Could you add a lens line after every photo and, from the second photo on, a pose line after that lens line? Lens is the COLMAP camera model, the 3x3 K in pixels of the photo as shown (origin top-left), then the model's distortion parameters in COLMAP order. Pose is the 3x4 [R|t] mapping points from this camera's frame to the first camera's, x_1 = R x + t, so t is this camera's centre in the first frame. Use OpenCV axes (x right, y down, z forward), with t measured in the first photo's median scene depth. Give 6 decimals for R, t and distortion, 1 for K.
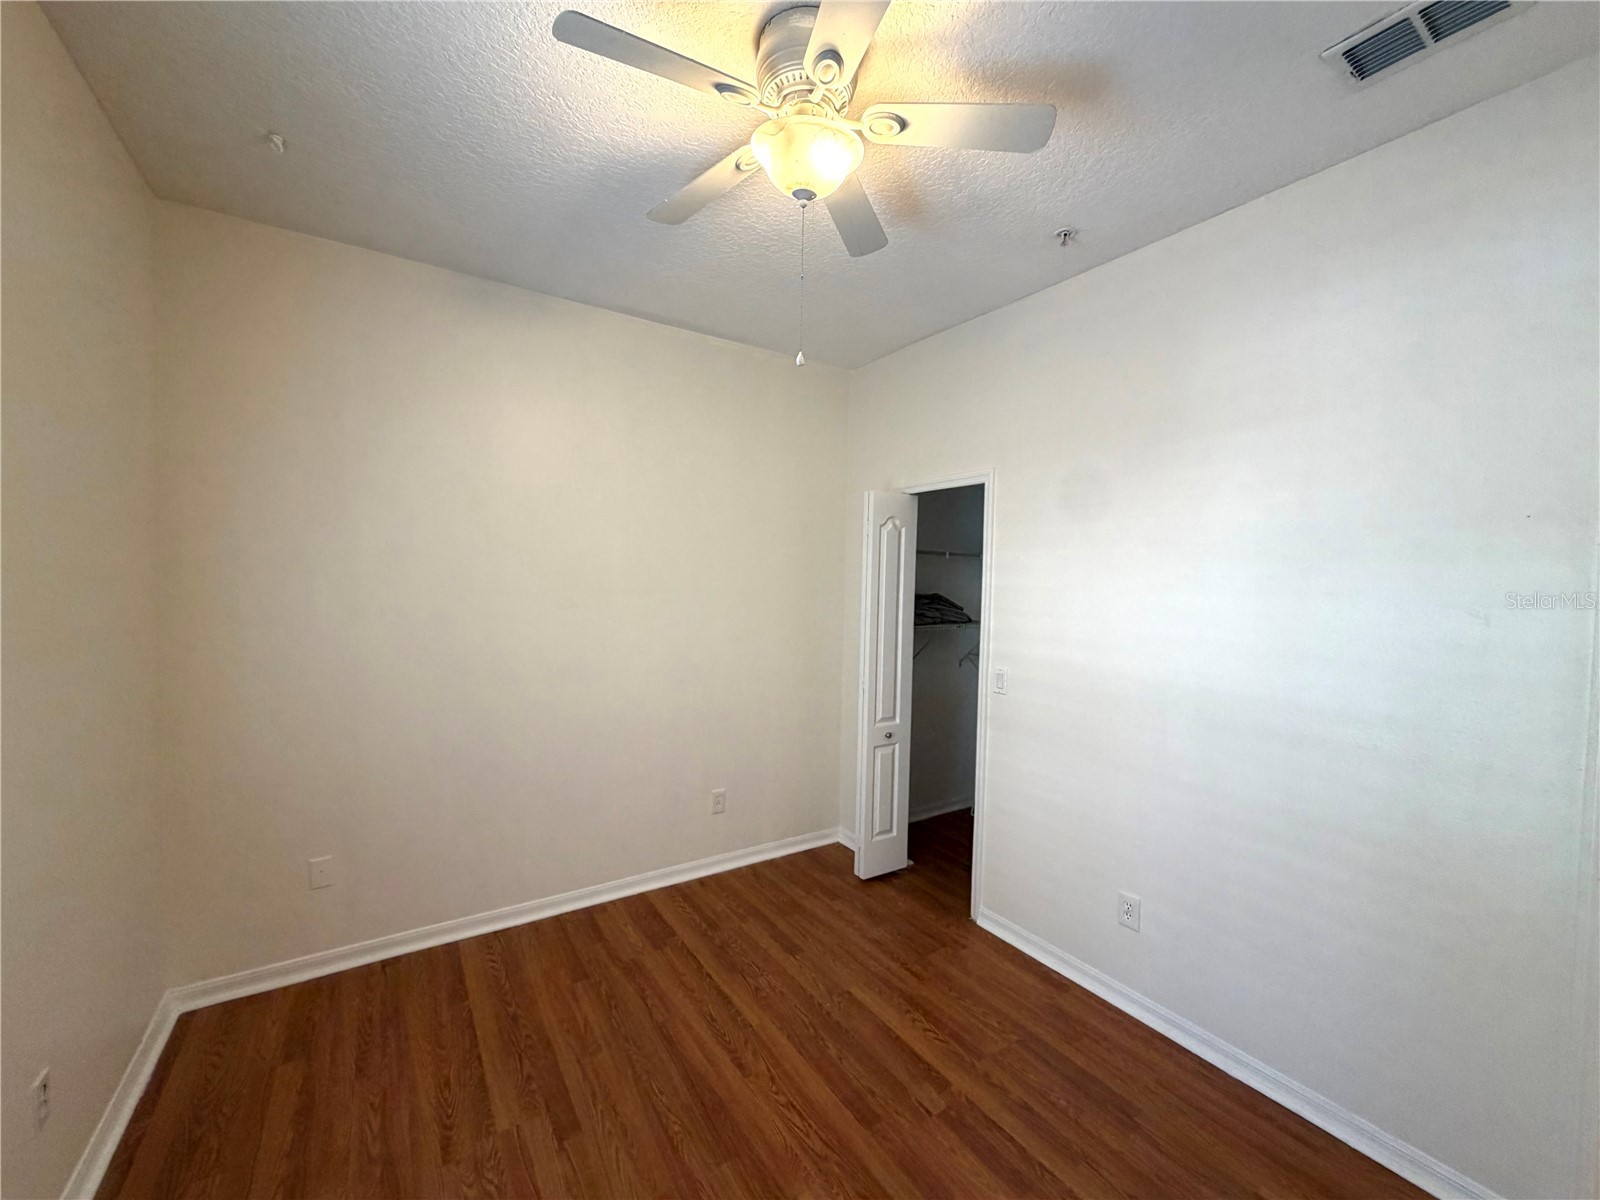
lens RADIAL K [[639.3, 0, 796.9], [0, 639.3, 604.4], [0, 0, 1]] dist [0.001625, 0.000498]
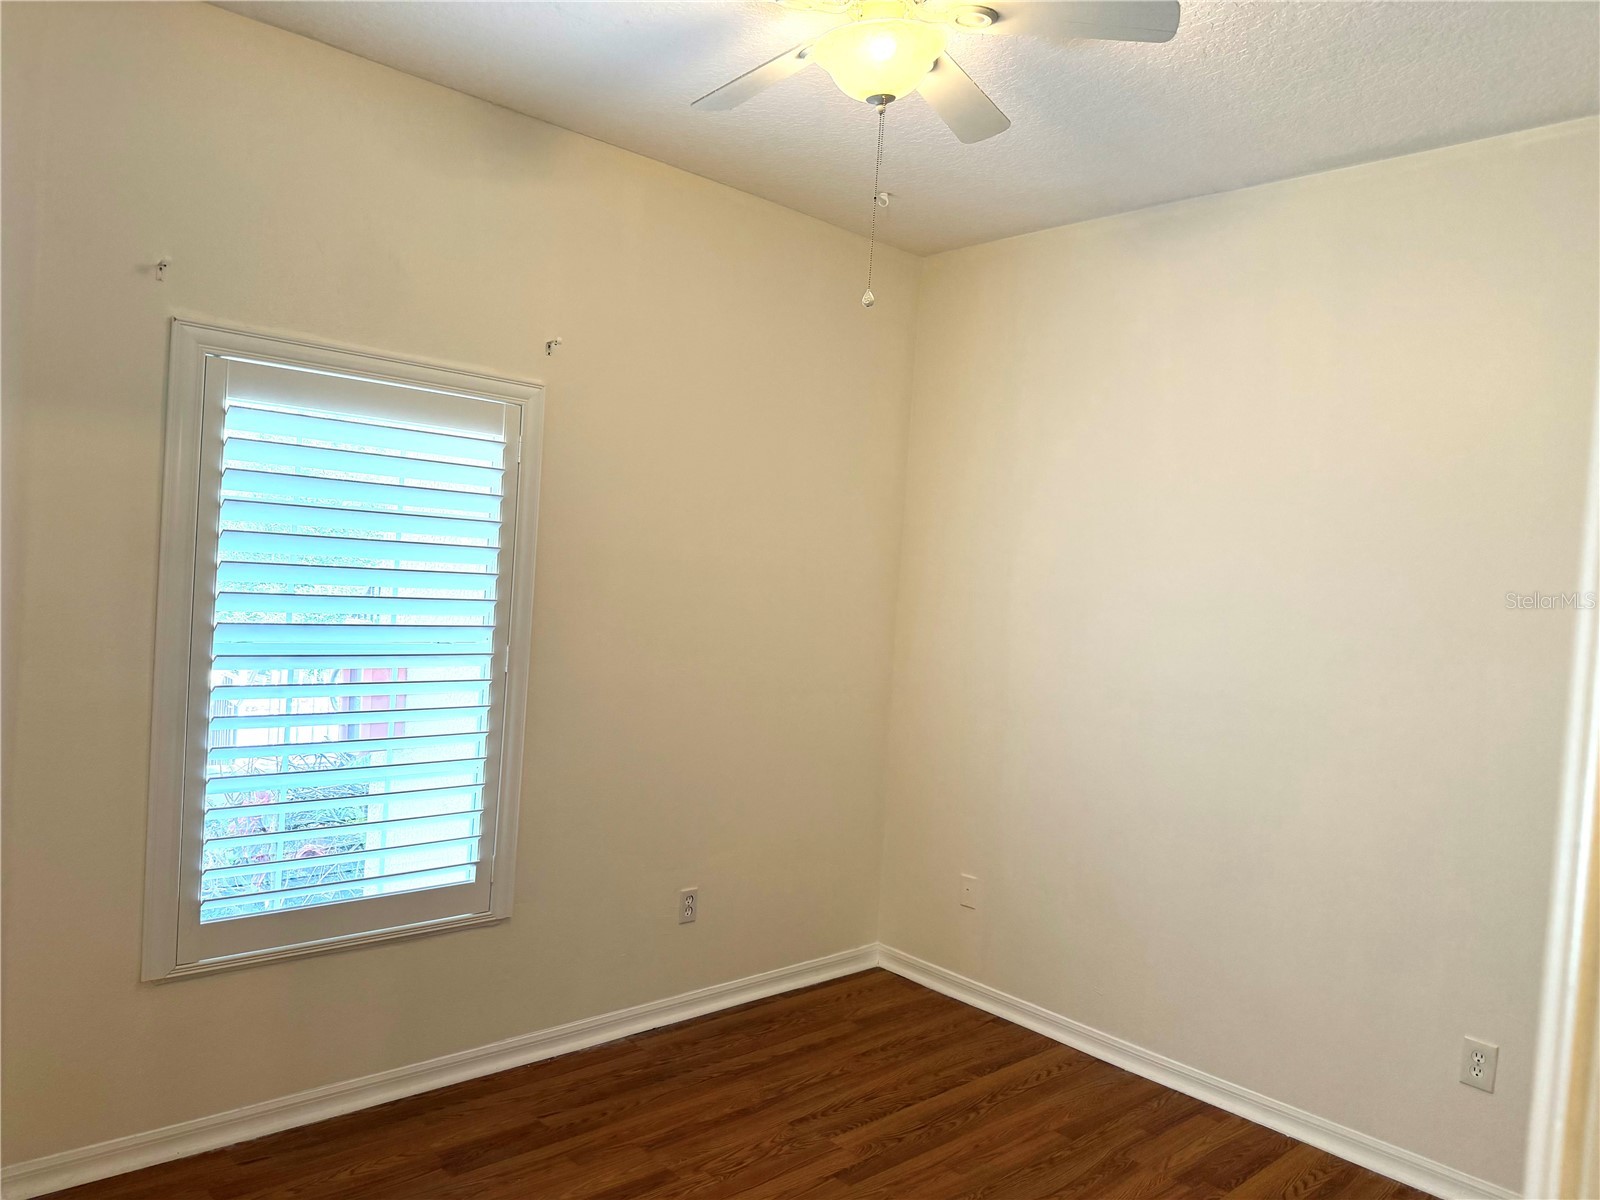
lens RADIAL K [[1130.2, 0, 790.7], [0, 1130.2, 605.9], [0, 0, 1]] dist [0.052790, -0.083461]
pose [[0.161750, 0.021733, -0.986592, 0.969069], [-0.099136, 0.995058, 0.005666, 0.010977], [0.981840, 0.096890, 0.163105, 0.464077]]
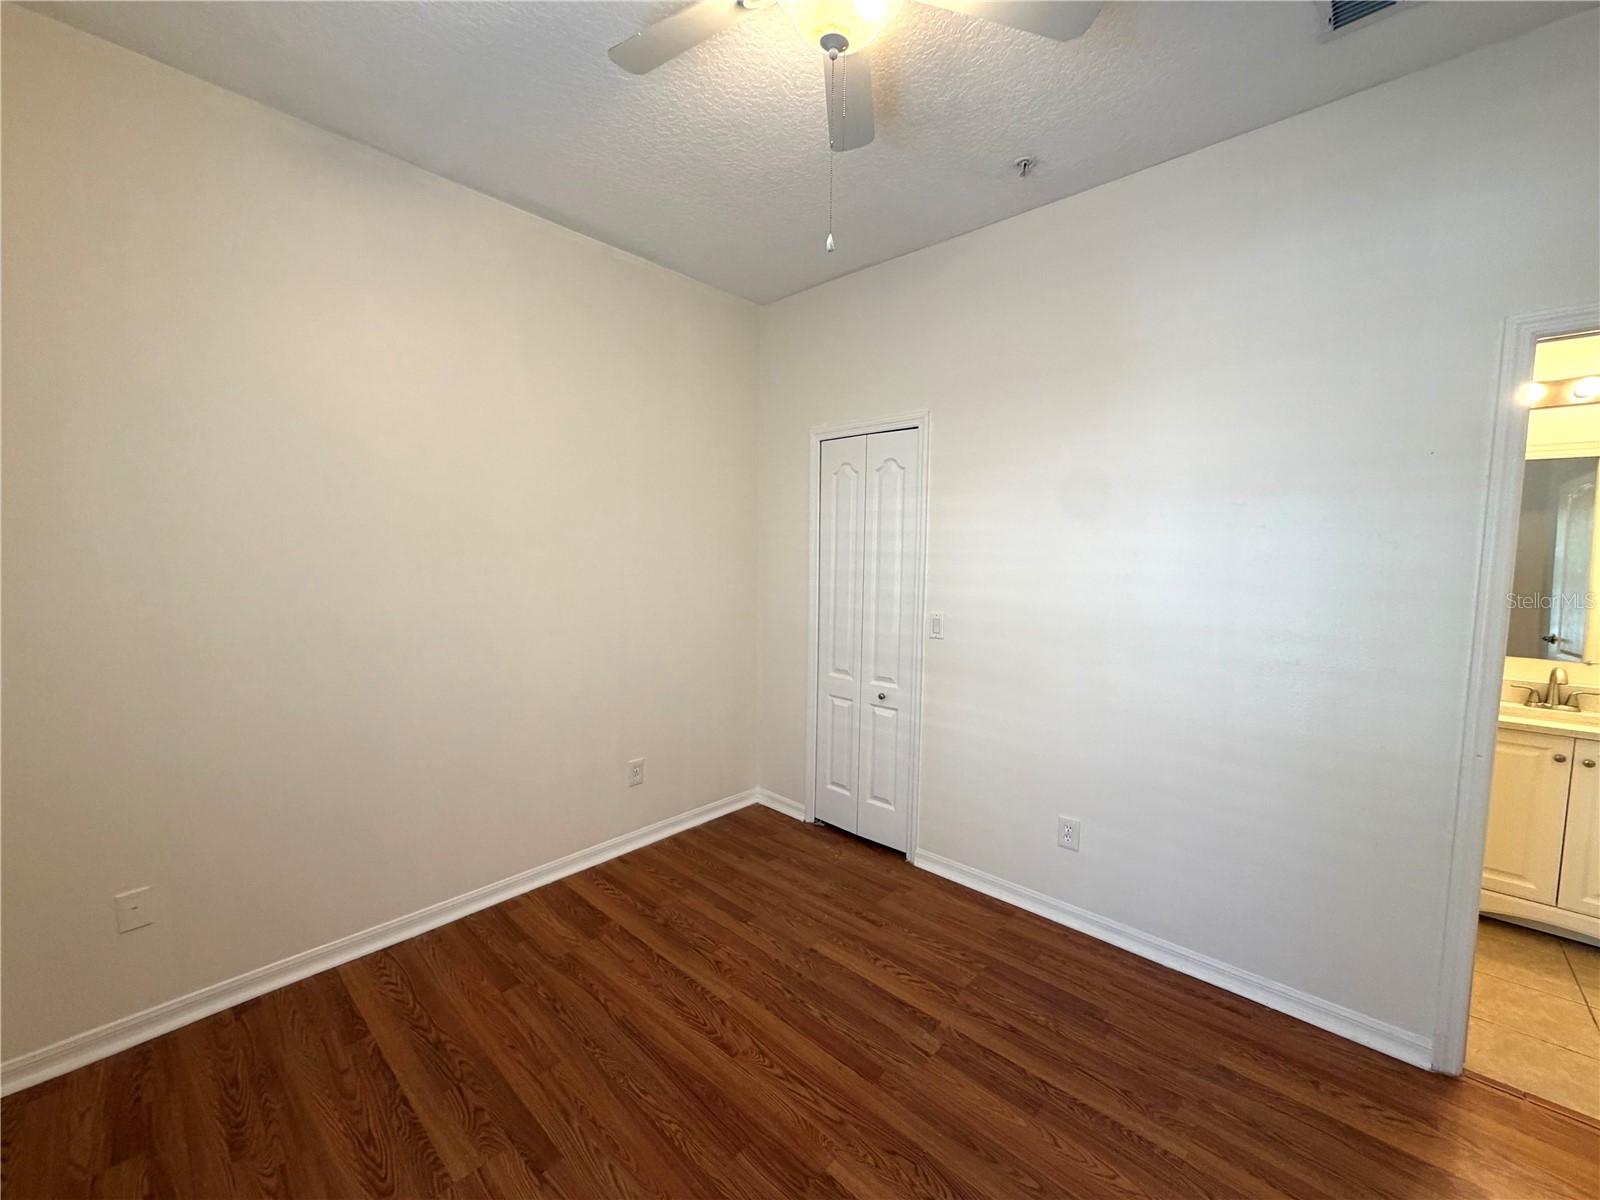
lens RADIAL K [[639.3, 0, 796.9], [0, 639.3, 604.4], [0, 0, 1]] dist [0.001625, 0.000498]
pose [[0.969215, -0.029418, 0.244453, -0.175782], [0.017381, 0.998534, 0.051254, 0.038320], [-0.245602, -0.045428, 0.968306, 0.102596]]
